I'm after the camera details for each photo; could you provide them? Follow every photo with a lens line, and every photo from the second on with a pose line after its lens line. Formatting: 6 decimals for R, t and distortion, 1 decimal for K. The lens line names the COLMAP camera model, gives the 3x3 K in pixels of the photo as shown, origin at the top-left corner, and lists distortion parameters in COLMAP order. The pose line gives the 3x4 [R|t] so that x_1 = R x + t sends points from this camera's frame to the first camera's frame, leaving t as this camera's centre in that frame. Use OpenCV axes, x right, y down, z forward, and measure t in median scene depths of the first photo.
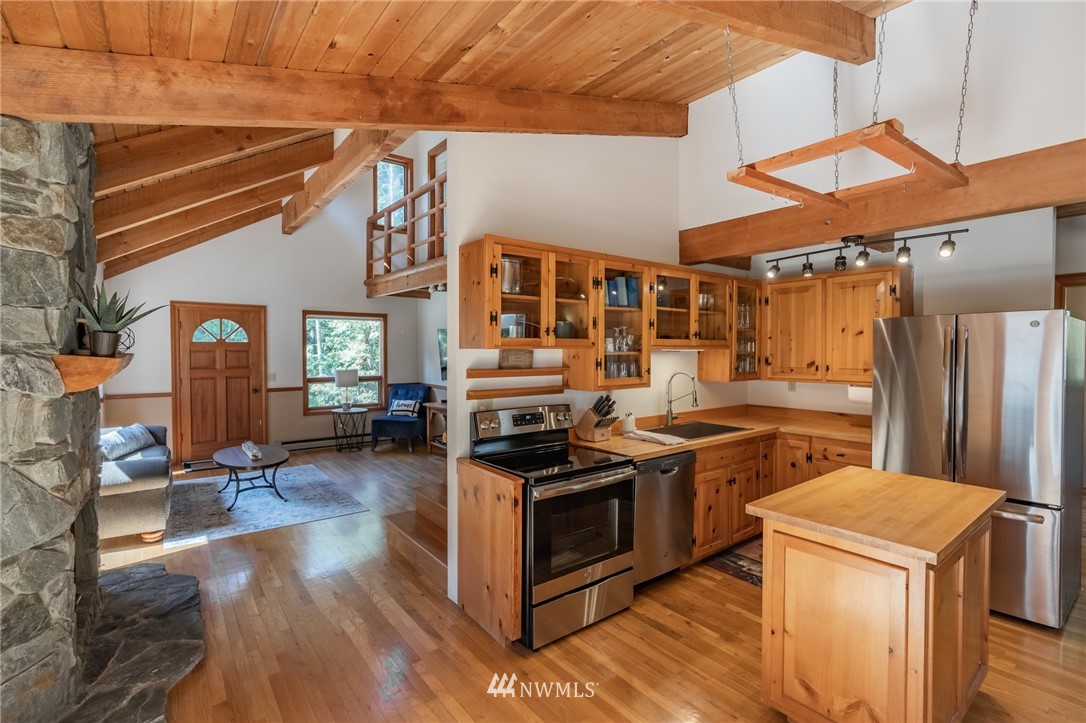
lens RADIAL K [[495.5, 0, 547.7], [0, 495.5, 360.3], [0, 0, 1]] dist [-0.003947, 0.003669]
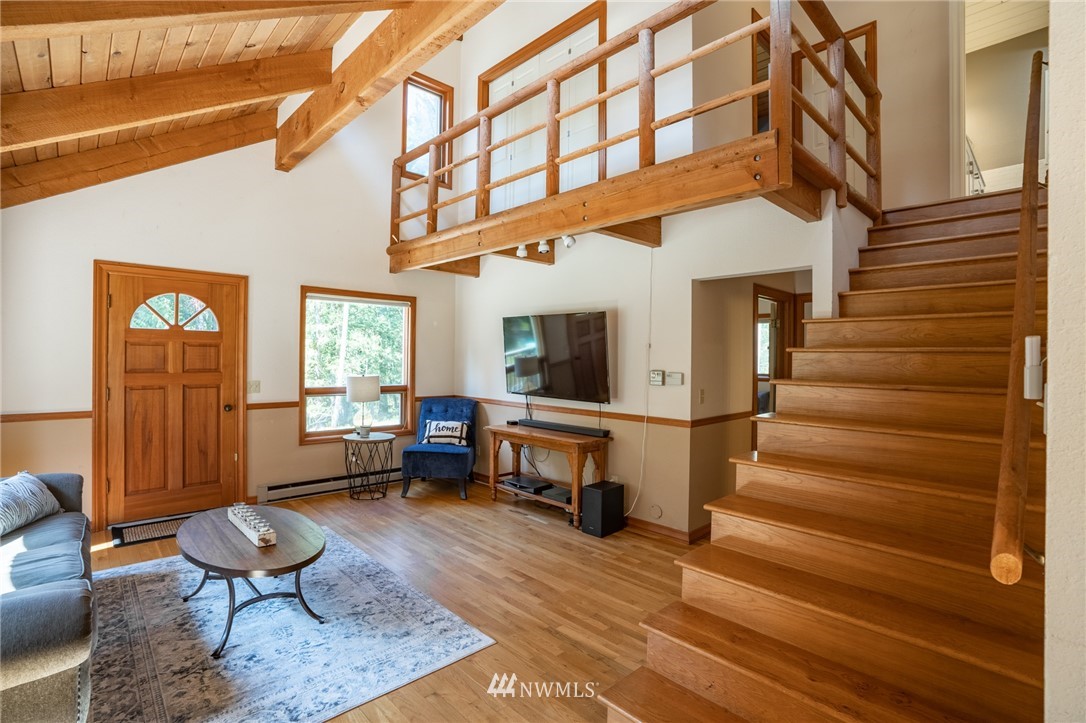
lens RADIAL K [[495.5, 0, 517.8], [0, 495.5, 363.0], [0, 0, 1]] dist [-0.003947, 0.003669]
pose [[0.997477, 0.007903, 0.070548, -0.599511], [-0.006522, 0.999783, -0.019787, 0.032123], [-0.070689, 0.019277, 0.997312, 0.758019]]
